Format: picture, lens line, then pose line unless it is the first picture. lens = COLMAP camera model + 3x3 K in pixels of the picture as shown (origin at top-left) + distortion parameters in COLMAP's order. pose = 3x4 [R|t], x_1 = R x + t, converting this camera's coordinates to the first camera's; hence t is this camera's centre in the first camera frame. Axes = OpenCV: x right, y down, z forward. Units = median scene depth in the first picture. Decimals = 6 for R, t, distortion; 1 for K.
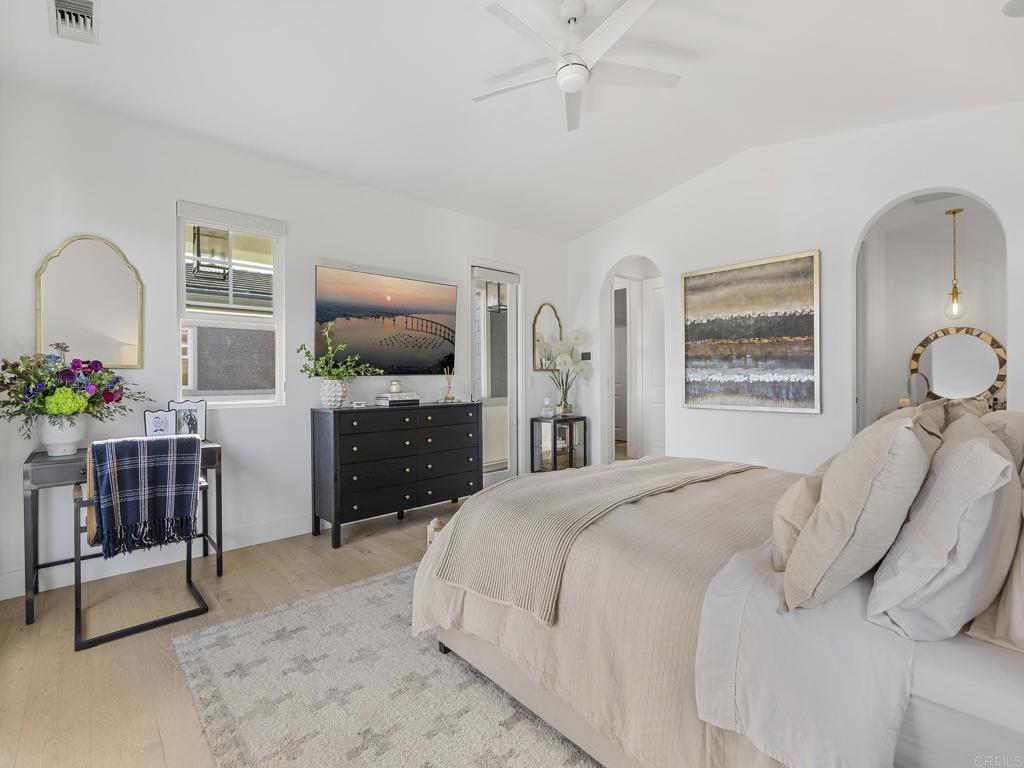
lens RADIAL K [[465.8, 0, 507.3], [0, 465.8, 374.4], [0, 0, 1]] dist [0.002042, 0.000444]
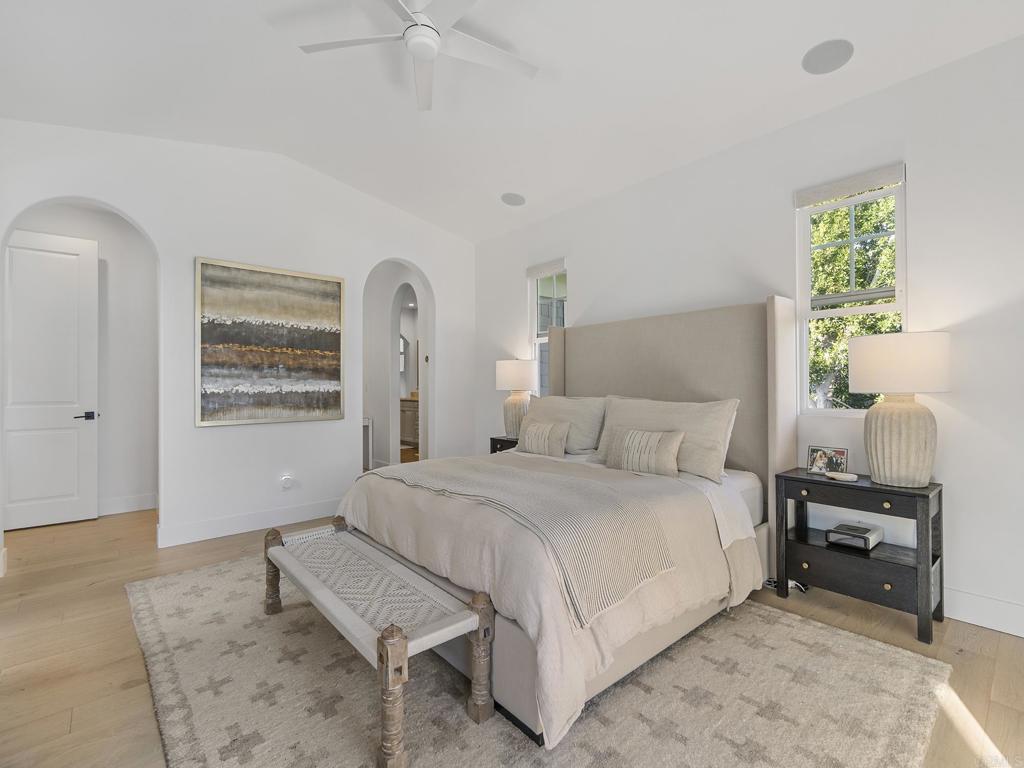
lens RADIAL K [[465.8, 0, 509.5], [0, 465.8, 379.7], [0, 0, 1]] dist [0.002042, 0.000444]
pose [[0.015761, 0.018973, 0.999696, -0.442903], [0.003231, 0.999814, -0.019026, 0.008882], [-0.999871, 0.003530, 0.015696, 0.507728]]
